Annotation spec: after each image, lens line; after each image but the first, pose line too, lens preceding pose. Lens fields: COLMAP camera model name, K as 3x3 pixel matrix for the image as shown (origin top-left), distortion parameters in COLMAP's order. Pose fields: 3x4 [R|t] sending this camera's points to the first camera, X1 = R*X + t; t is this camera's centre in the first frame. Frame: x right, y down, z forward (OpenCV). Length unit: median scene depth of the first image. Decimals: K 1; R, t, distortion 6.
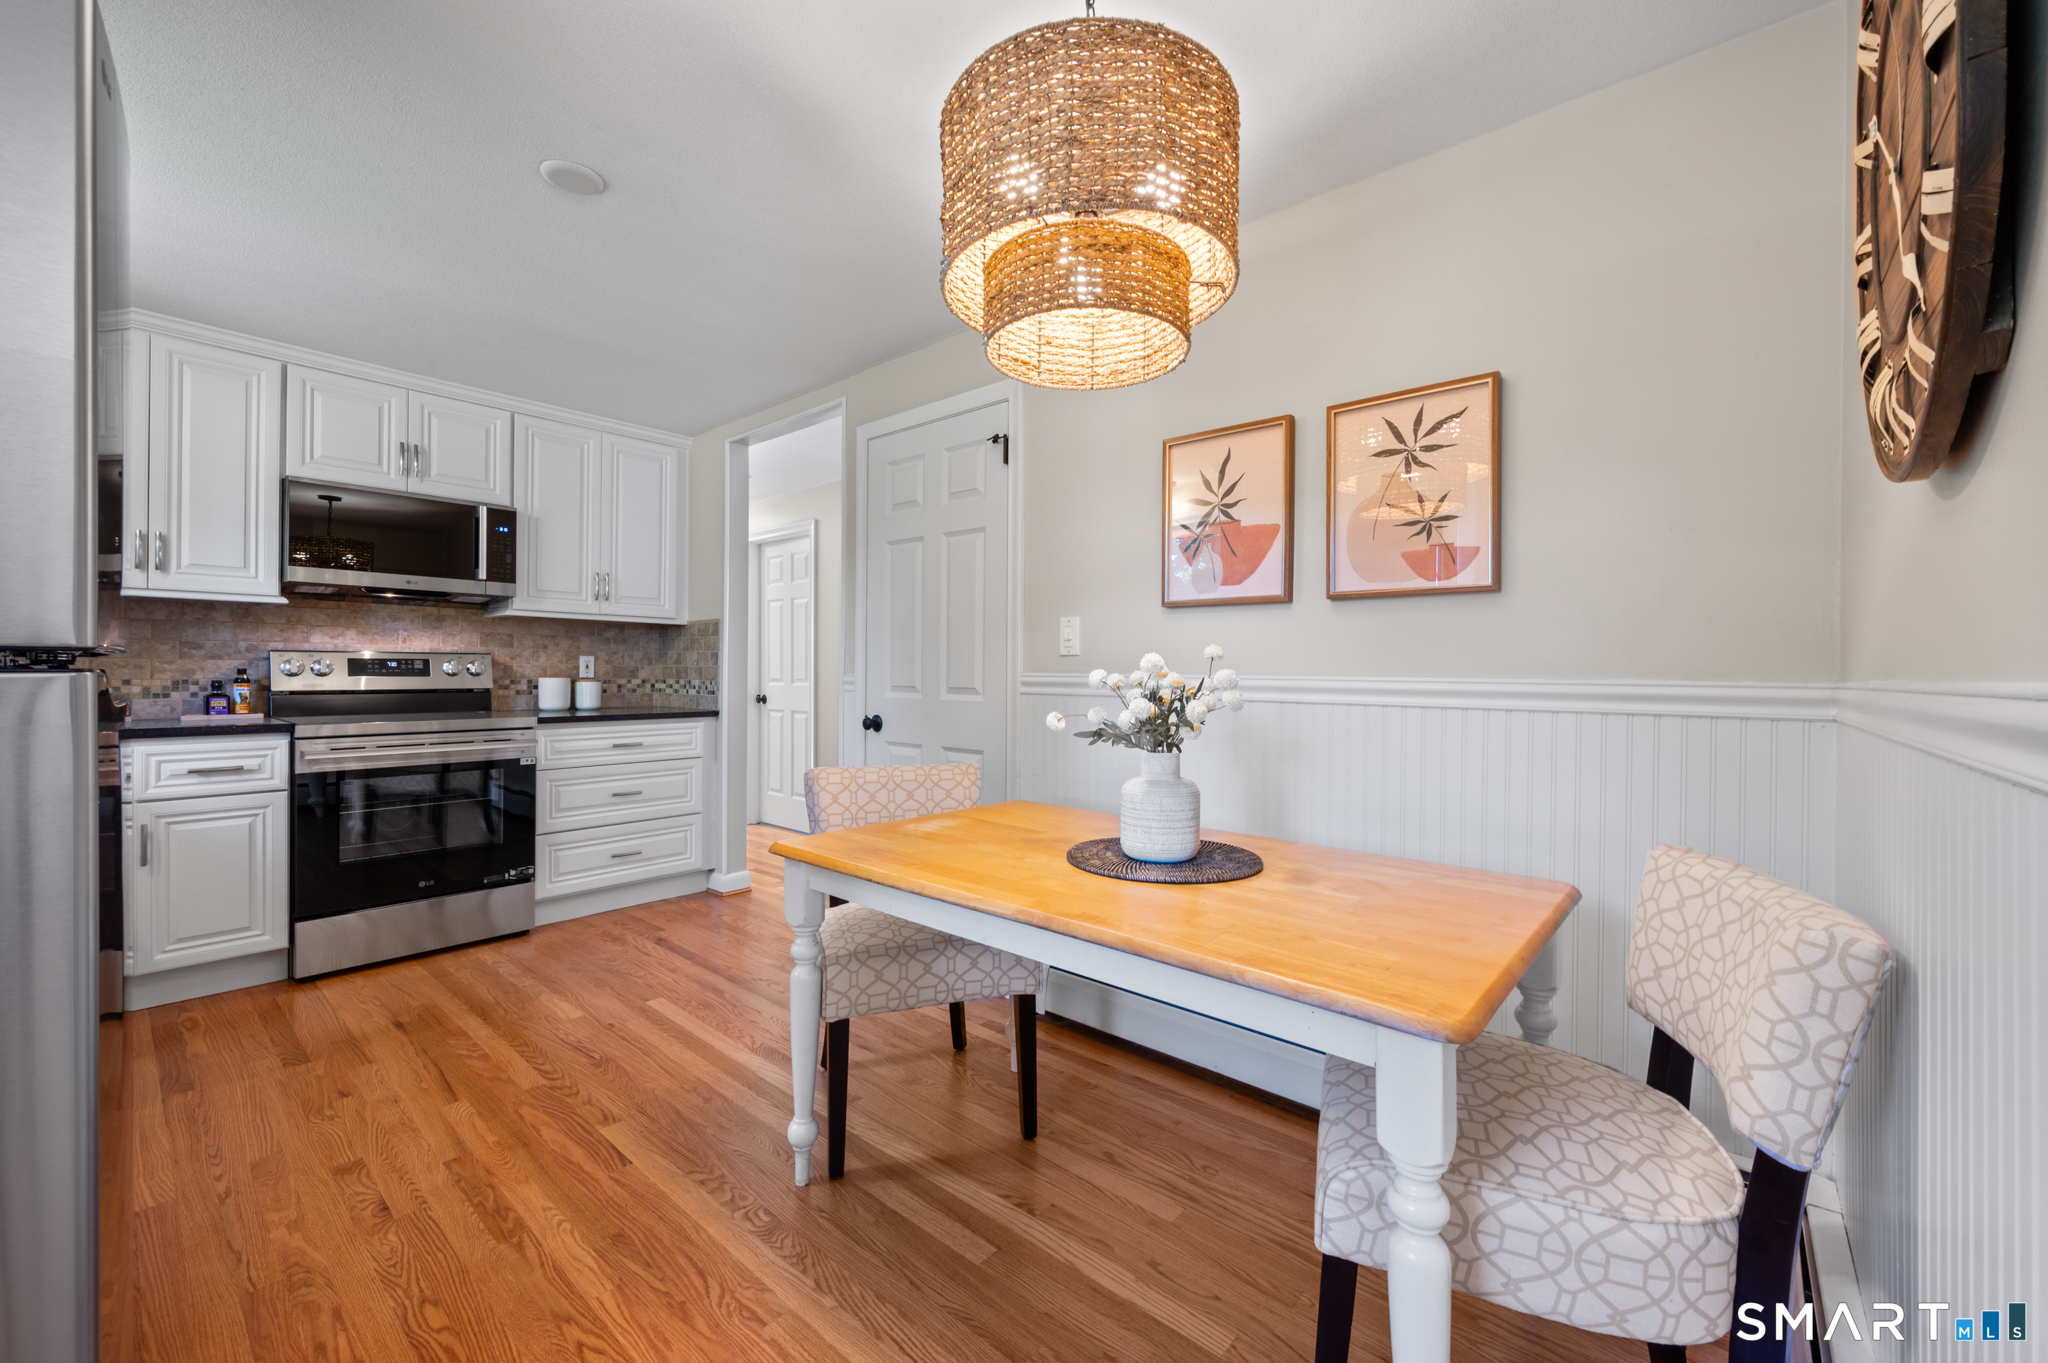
lens RADIAL K [[803.9, 0, 1022.9], [0, 803.9, 671.9], [0, 0, 1]] dist [0.003465, -0.000015]
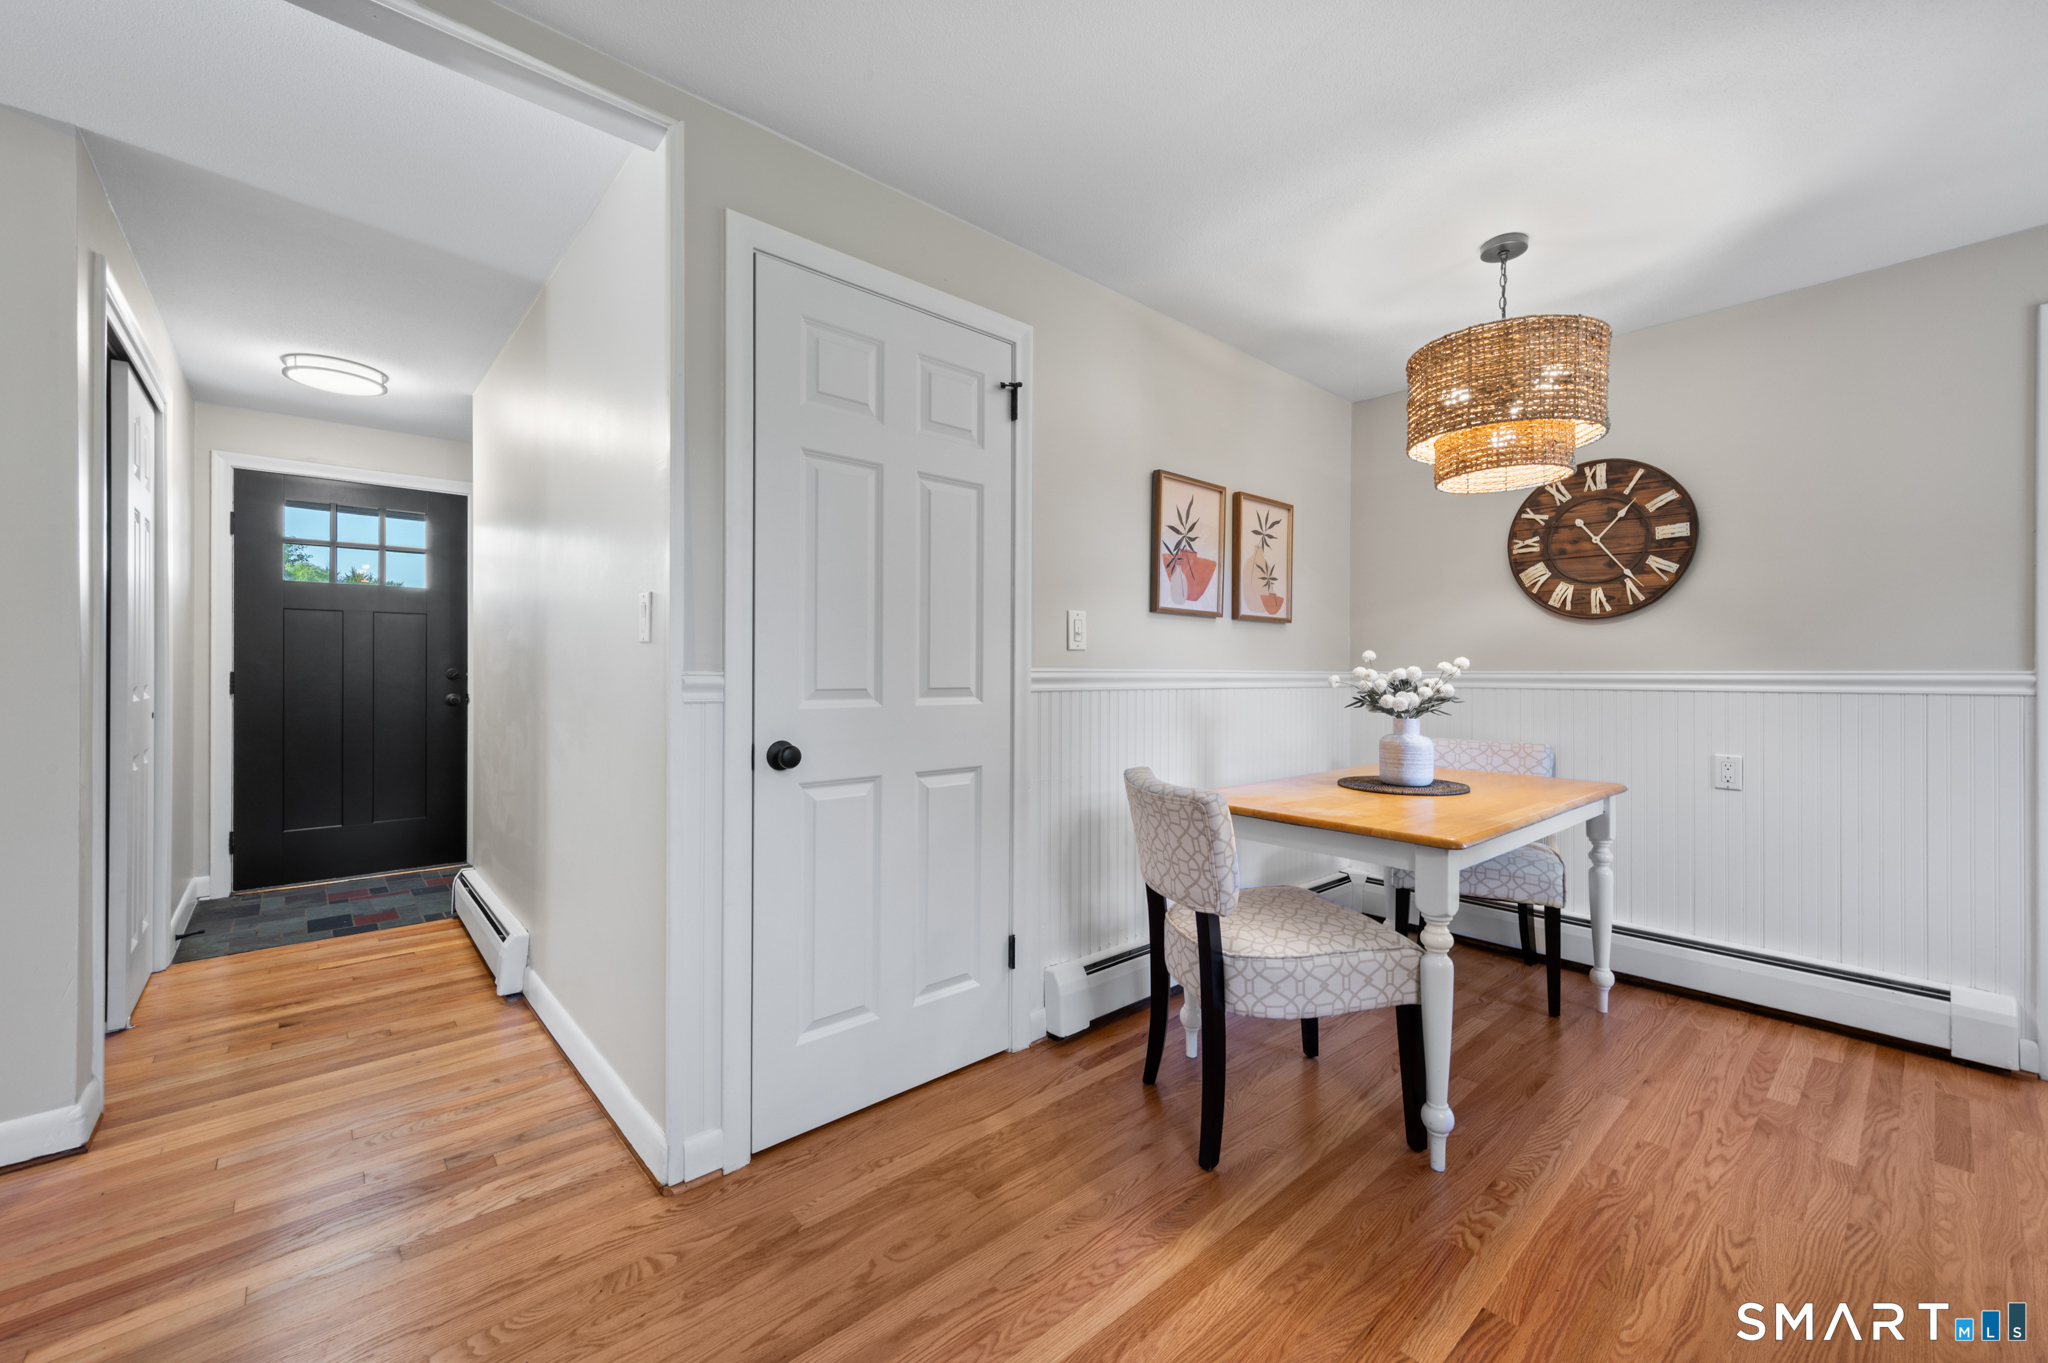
lens RADIAL K [[803.9, 0, 1024.7], [0, 803.9, 676.5], [0, 0, 1]] dist [0.003465, -0.000015]
pose [[0.131824, -0.007510, 0.991245, -1.111785], [0.002660, 0.999970, 0.007222, 0.005130], [-0.991270, 0.001684, 0.131840, 1.141891]]
